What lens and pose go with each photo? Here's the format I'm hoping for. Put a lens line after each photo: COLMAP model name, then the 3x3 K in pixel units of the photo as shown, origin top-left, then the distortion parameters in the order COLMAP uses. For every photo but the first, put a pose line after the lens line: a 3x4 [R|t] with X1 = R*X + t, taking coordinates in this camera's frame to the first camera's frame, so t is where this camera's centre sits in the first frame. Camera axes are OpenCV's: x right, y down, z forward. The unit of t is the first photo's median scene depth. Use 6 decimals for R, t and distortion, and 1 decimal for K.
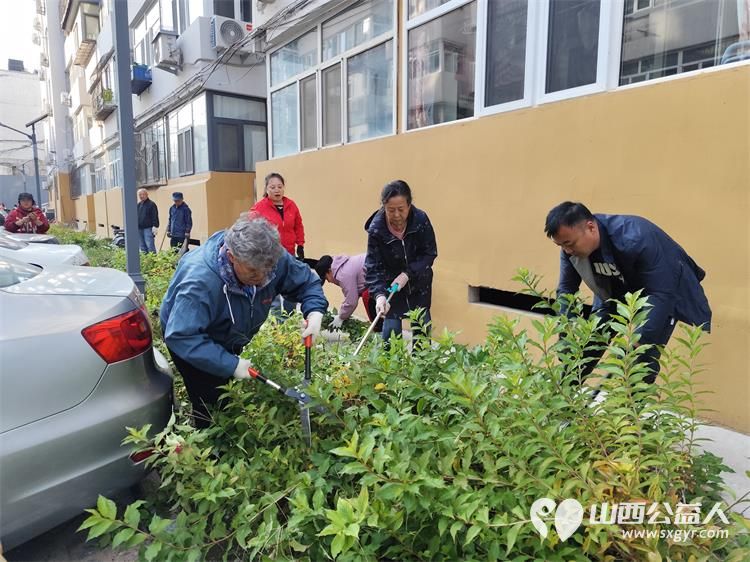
lens RADIAL K [[528.6, 0, 375.0], [0, 528.6, 281.0], [0, 0, 1]] dist [0.033905, -0.041015]
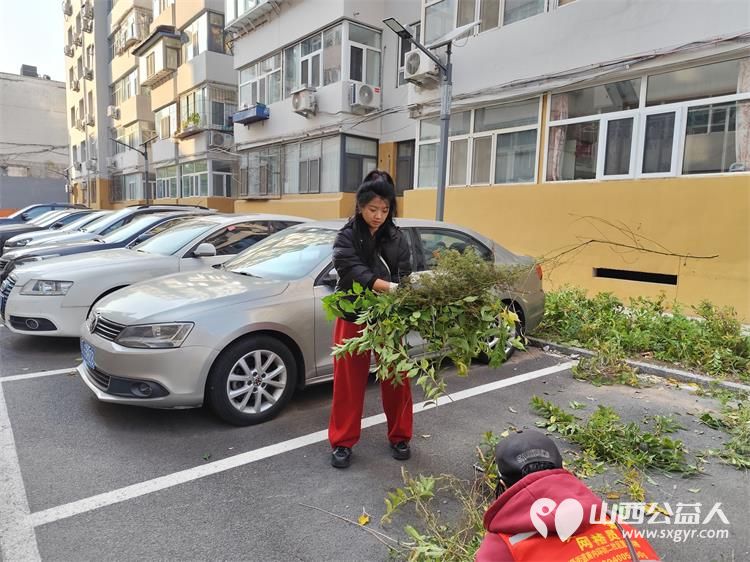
lens RADIAL K [[528.6, 0, 375.0], [0, 528.6, 281.0], [0, 0, 1]] dist [0.033905, -0.041015]
pose [[0.998166, 0.021128, 0.056731, -0.298031], [-0.020146, 0.999638, -0.017835, 0.044199], [-0.057087, 0.016659, 0.998230, -0.360308]]
